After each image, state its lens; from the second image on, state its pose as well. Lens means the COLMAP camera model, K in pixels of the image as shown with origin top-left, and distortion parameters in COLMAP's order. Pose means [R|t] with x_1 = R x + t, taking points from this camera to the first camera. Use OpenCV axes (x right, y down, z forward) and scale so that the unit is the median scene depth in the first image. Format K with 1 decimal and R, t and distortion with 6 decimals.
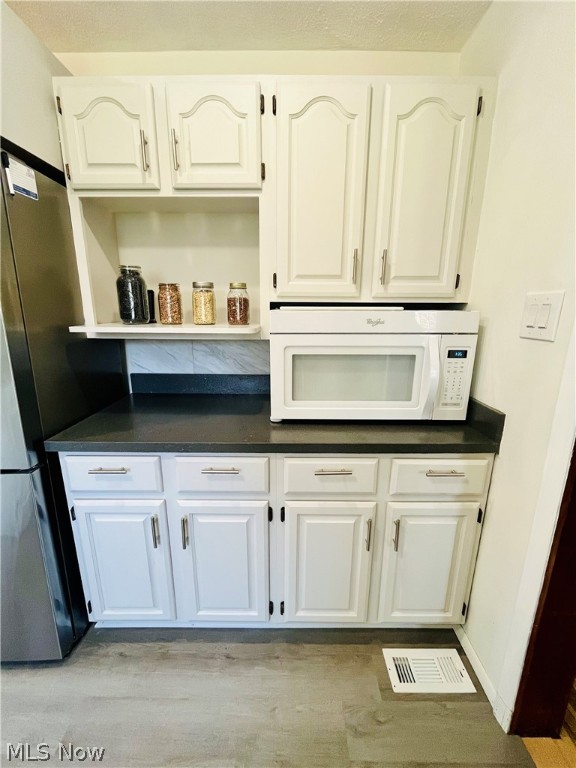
lens RADIAL K [[310.5, 0, 290.2], [0, 310.5, 381.3], [0, 0, 1]] dist [-0.005560, 0.001018]
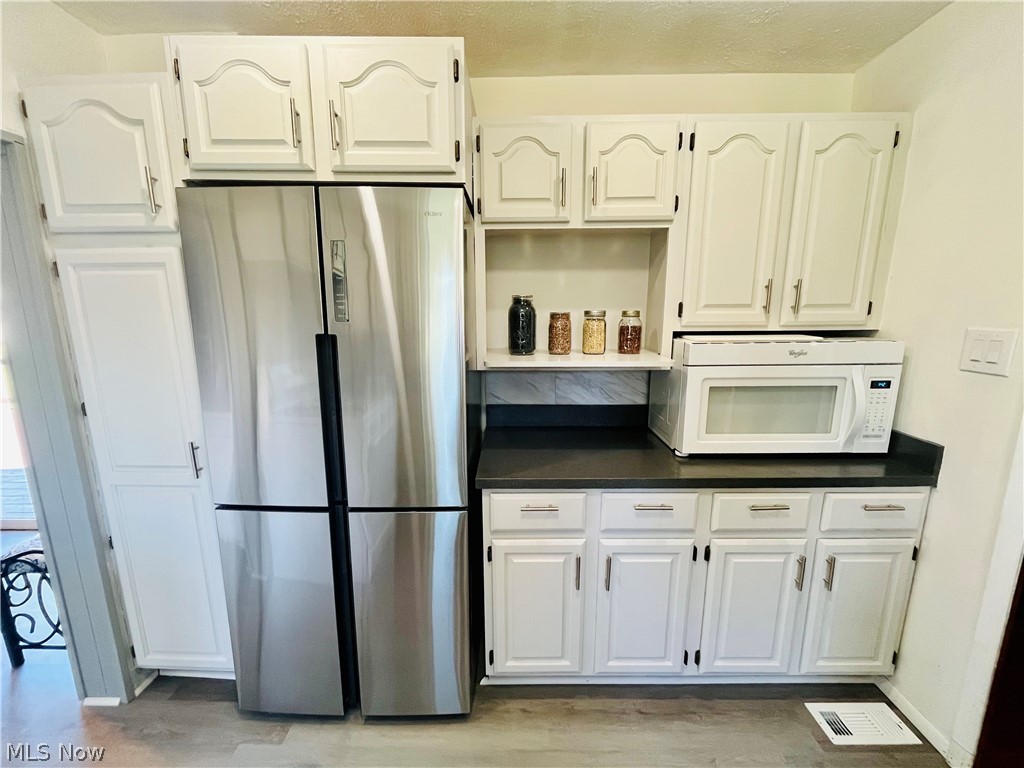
lens RADIAL K [[414.0, 0, 511.6], [0, 414.0, 384.1], [0, 0, 1]] dist [-0.005560, 0.001018]
pose [[0.999890, -0.010834, -0.010105, -0.595101], [0.010365, 0.998916, -0.045388, -0.041761], [0.010586, 0.045278, 0.998918, -0.299774]]
